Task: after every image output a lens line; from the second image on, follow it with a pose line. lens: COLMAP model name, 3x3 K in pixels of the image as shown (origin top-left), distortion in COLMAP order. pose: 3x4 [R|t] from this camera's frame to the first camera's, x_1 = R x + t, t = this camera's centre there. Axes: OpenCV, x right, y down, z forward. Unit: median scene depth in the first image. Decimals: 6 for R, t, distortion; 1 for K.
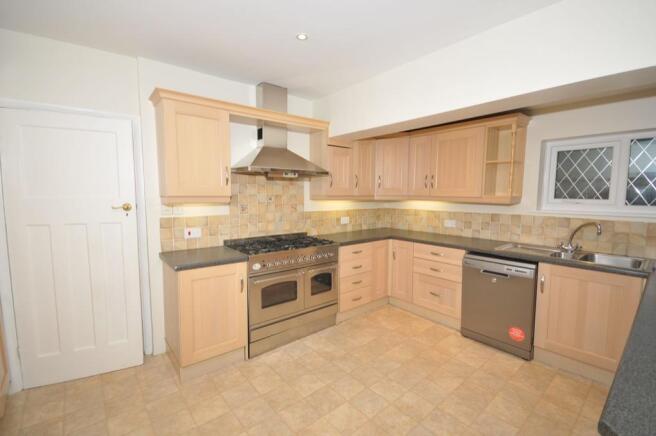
lens RADIAL K [[289.4, 0, 329.2], [0, 289.4, 221.5], [0, 0, 1]] dist [-0.001881, -0.000702]
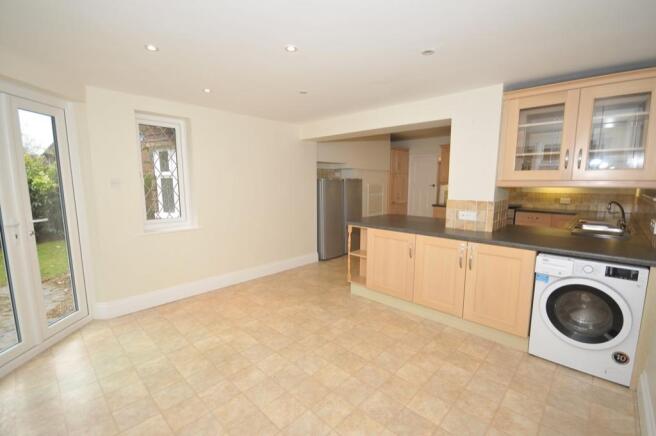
lens RADIAL K [[287.6, 0, 317.9], [0, 287.6, 217.0], [0, 0, 1]] dist [0.000435, -0.000107]
pose [[0.078930, 0.121724, -0.989421, 0.867051], [-0.086729, 0.989592, 0.114827, -0.061974], [0.993100, 0.076749, 0.088666, 0.752223]]
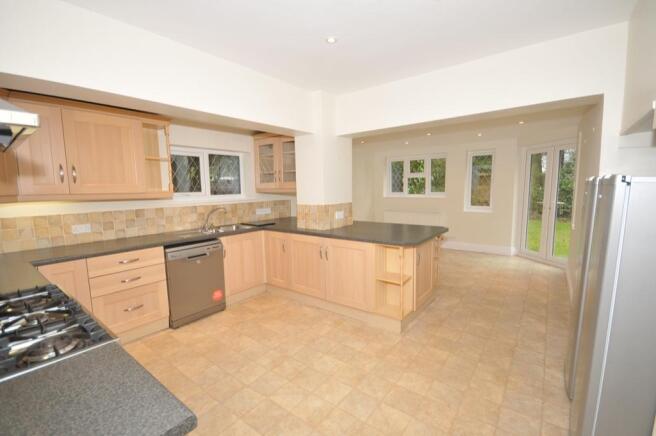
lens RADIAL K [[289.4, 0, 329.2], [0, 289.4, 221.5], [0, 0, 1]] dist [-0.001881, -0.000702]
pose [[-0.216477, -0.119935, 0.968893, -0.599671], [0.109050, 0.983245, 0.146076, -0.066390], [-0.970178, 0.137280, -0.199771, 0.624967]]
